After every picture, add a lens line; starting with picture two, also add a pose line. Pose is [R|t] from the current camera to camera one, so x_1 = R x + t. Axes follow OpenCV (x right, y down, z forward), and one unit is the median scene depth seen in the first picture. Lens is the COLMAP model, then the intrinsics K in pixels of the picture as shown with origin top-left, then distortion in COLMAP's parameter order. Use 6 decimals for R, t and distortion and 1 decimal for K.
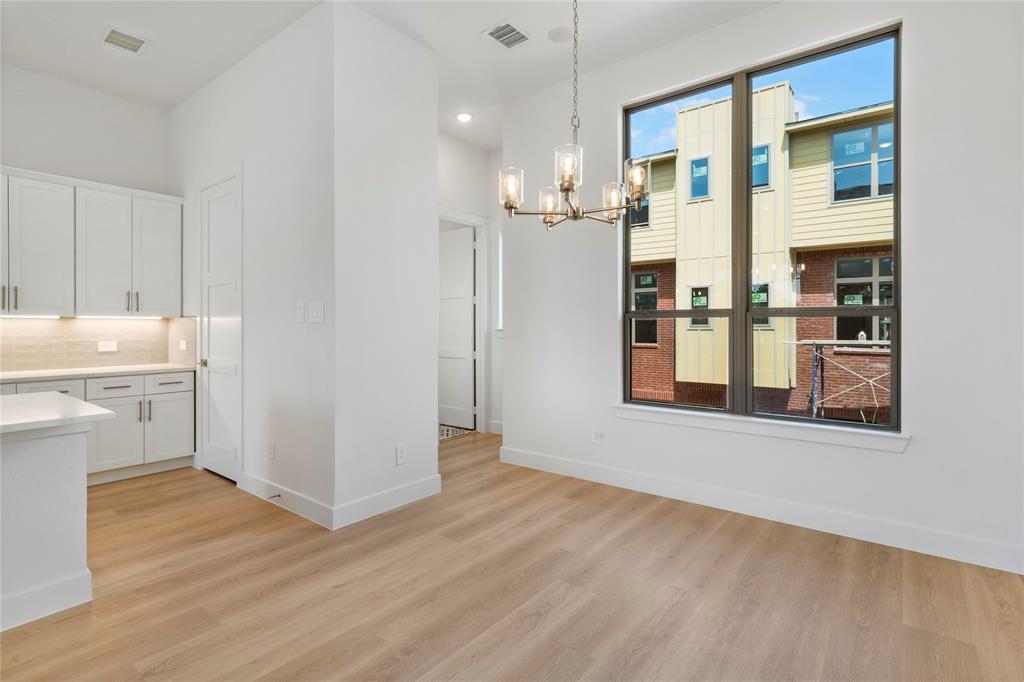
lens RADIAL K [[496.3, 0, 519.3], [0, 496.3, 330.5], [0, 0, 1]] dist [0.001749, 0.000526]
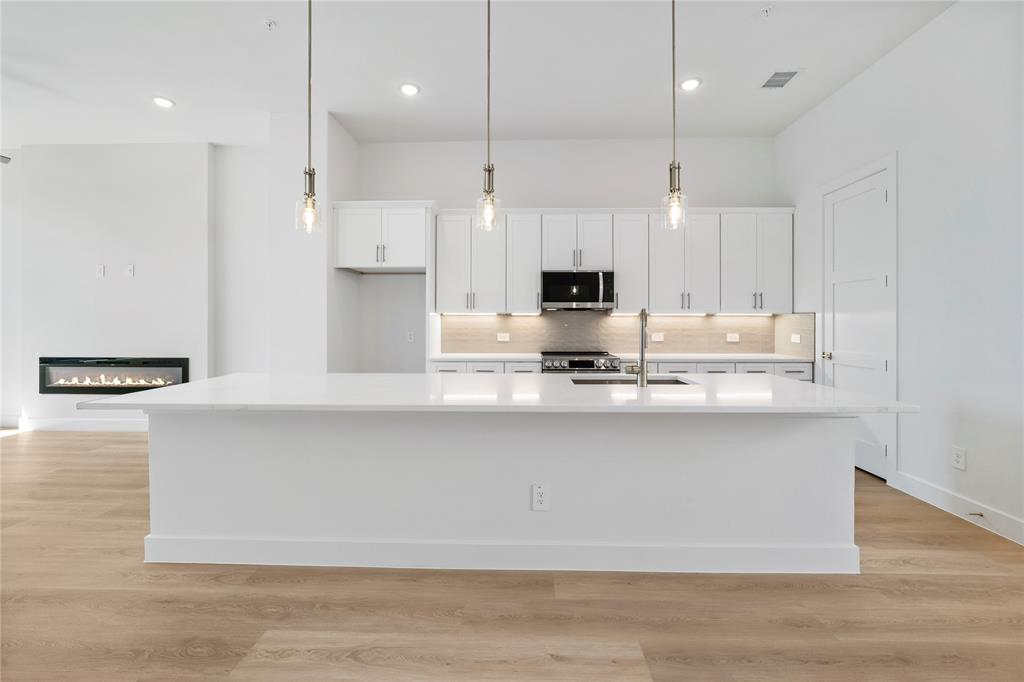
lens RADIAL K [[424.1, 0, 515.0], [0, 424.1, 321.9], [0, 0, 1]] dist [-0.010250, 0.002072]
pose [[0.593048, -0.001308, -0.805166, -0.305045], [-0.008549, 0.999932, -0.007921, 0.005504], [0.805122, 0.011581, 0.592996, -0.080047]]
